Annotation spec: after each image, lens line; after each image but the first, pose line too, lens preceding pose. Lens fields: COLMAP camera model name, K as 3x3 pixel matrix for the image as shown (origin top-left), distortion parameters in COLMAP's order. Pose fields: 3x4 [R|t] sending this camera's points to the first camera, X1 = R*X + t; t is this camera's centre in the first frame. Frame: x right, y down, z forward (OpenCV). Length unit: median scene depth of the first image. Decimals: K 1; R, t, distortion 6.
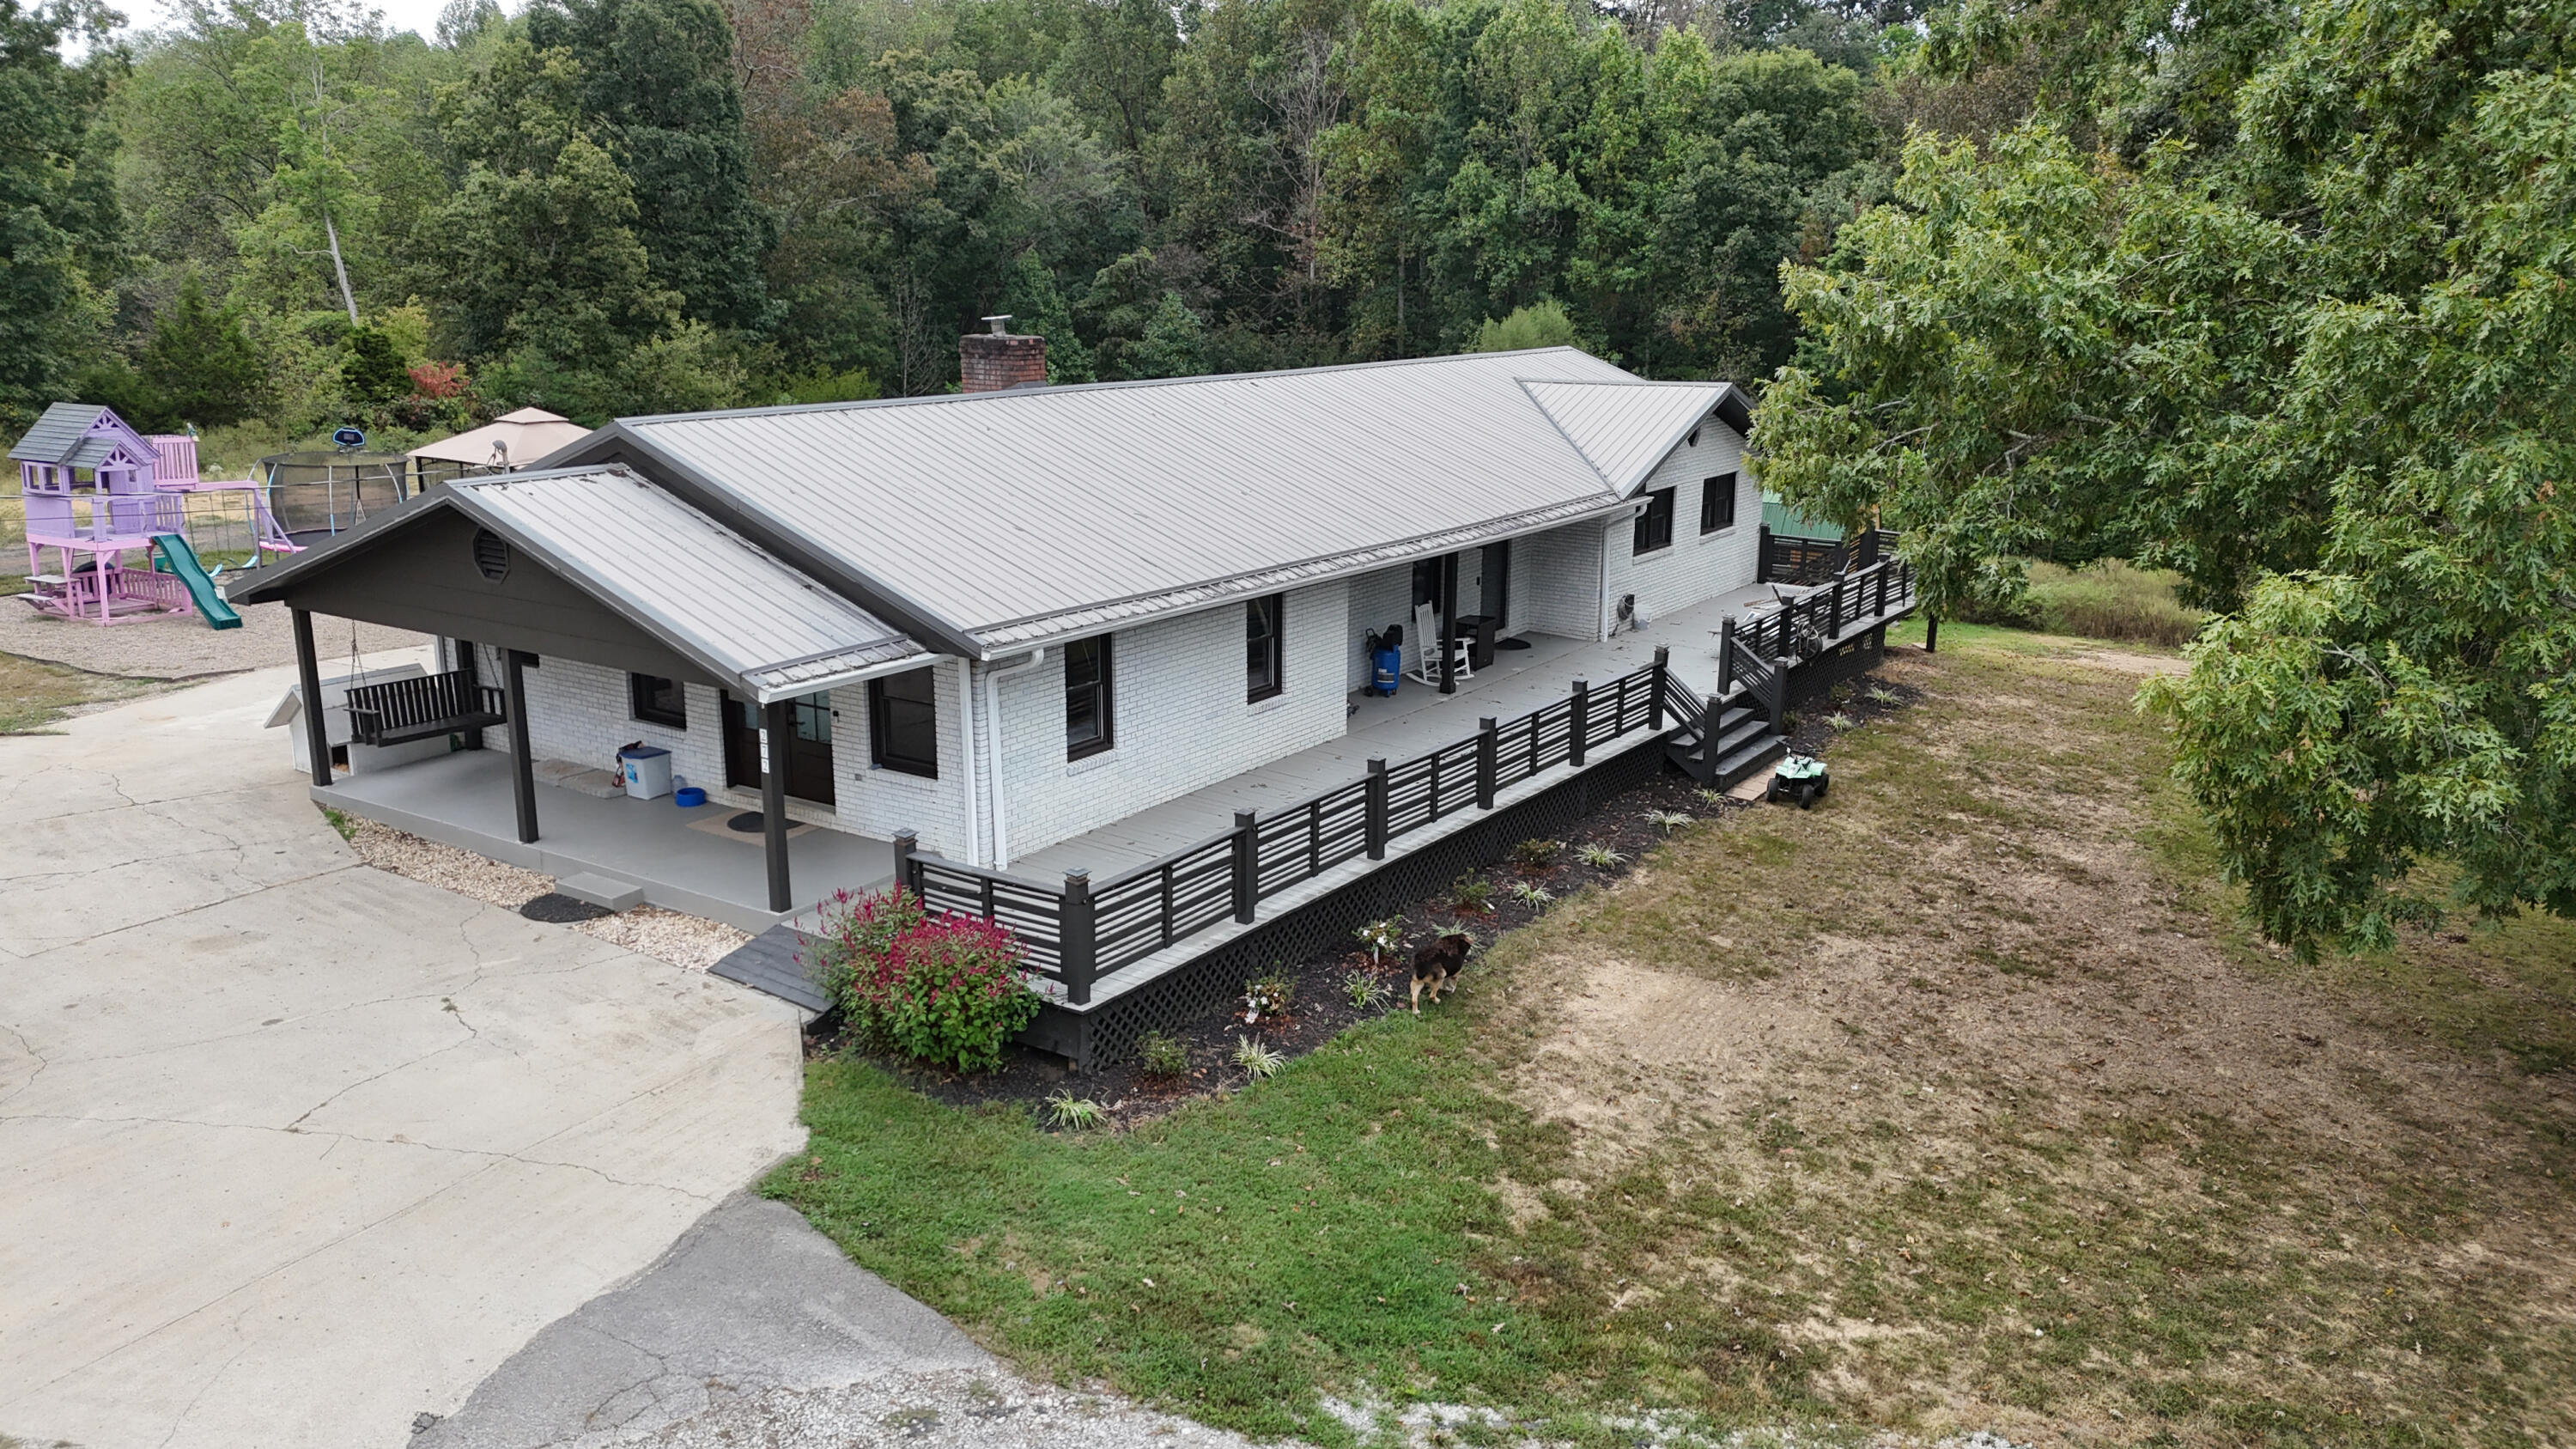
lens RADIAL K [[1882.0, 0, 1288.0], [0, 1882.0, 724.5], [0, 0, 1]] dist [0.151332, -0.172425]
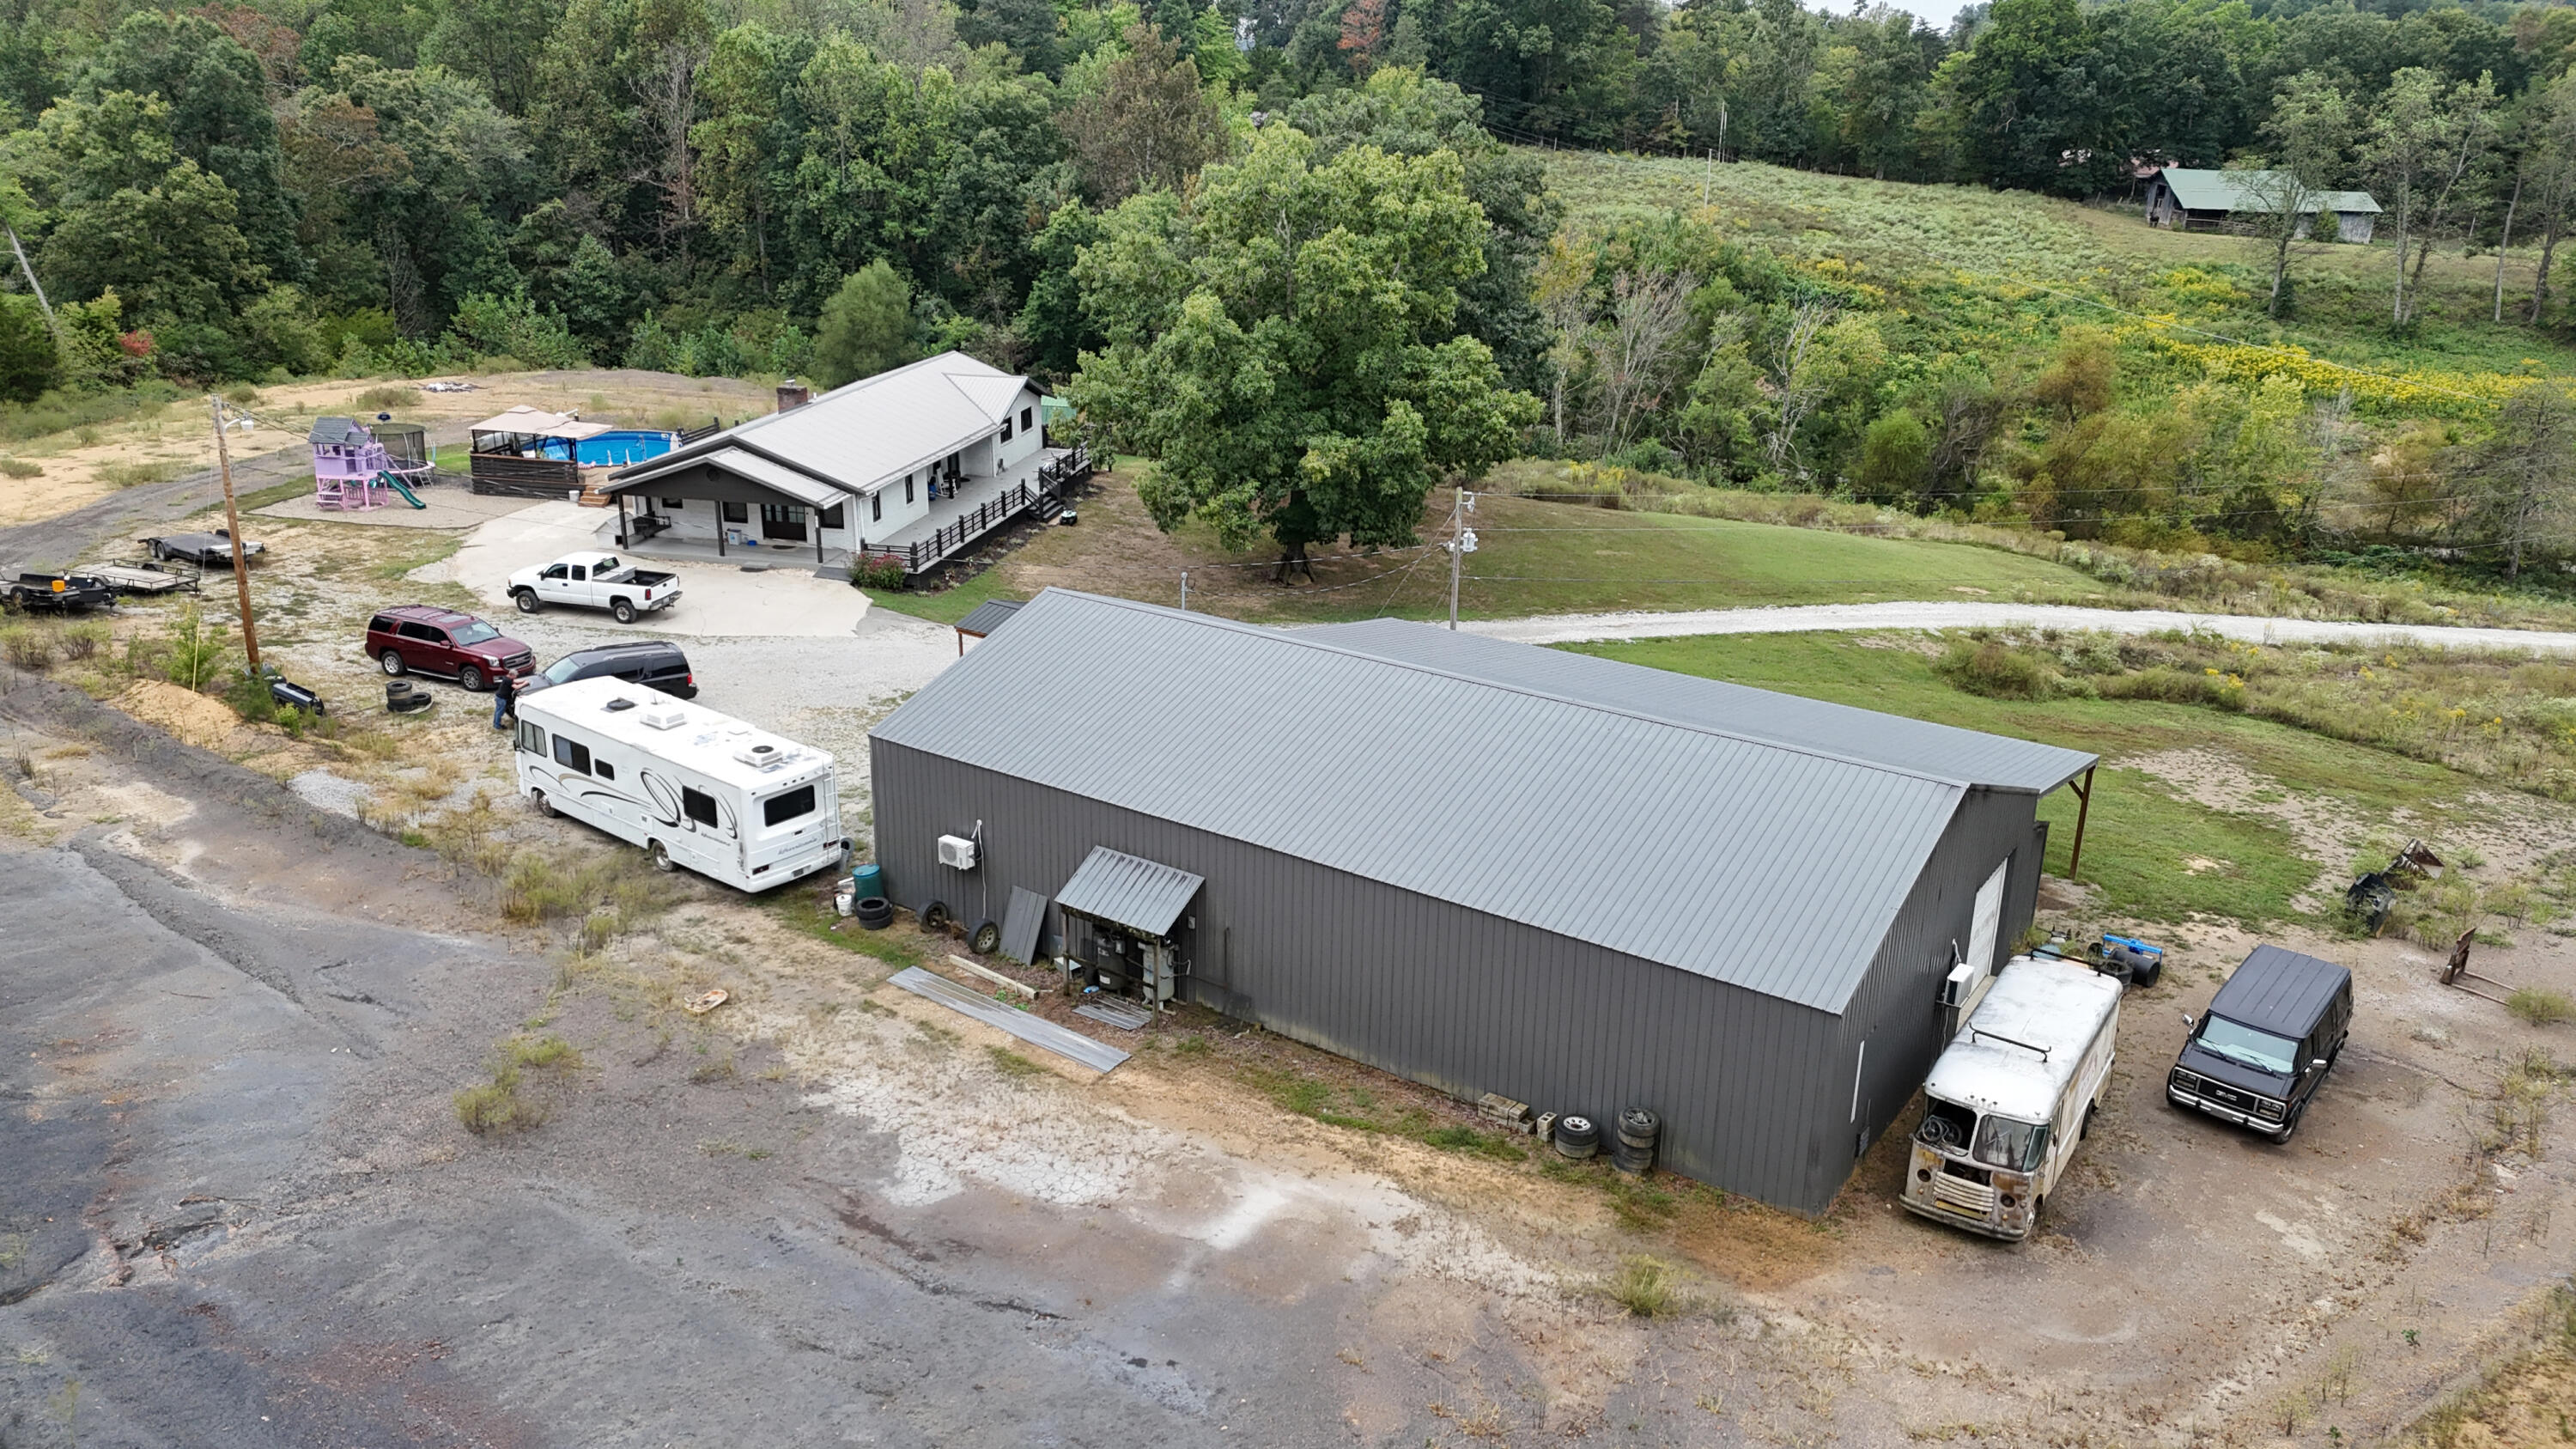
lens RADIAL K [[1882.0, 0, 1288.0], [0, 1882.0, 724.5], [0, 0, 1]] dist [0.151332, -0.172425]
pose [[0.922364, -0.118601, 0.367666, -0.173964], [0.082427, 0.990211, 0.112637, 0.013318], [-0.377426, -0.073587, 0.923111, -0.608064]]
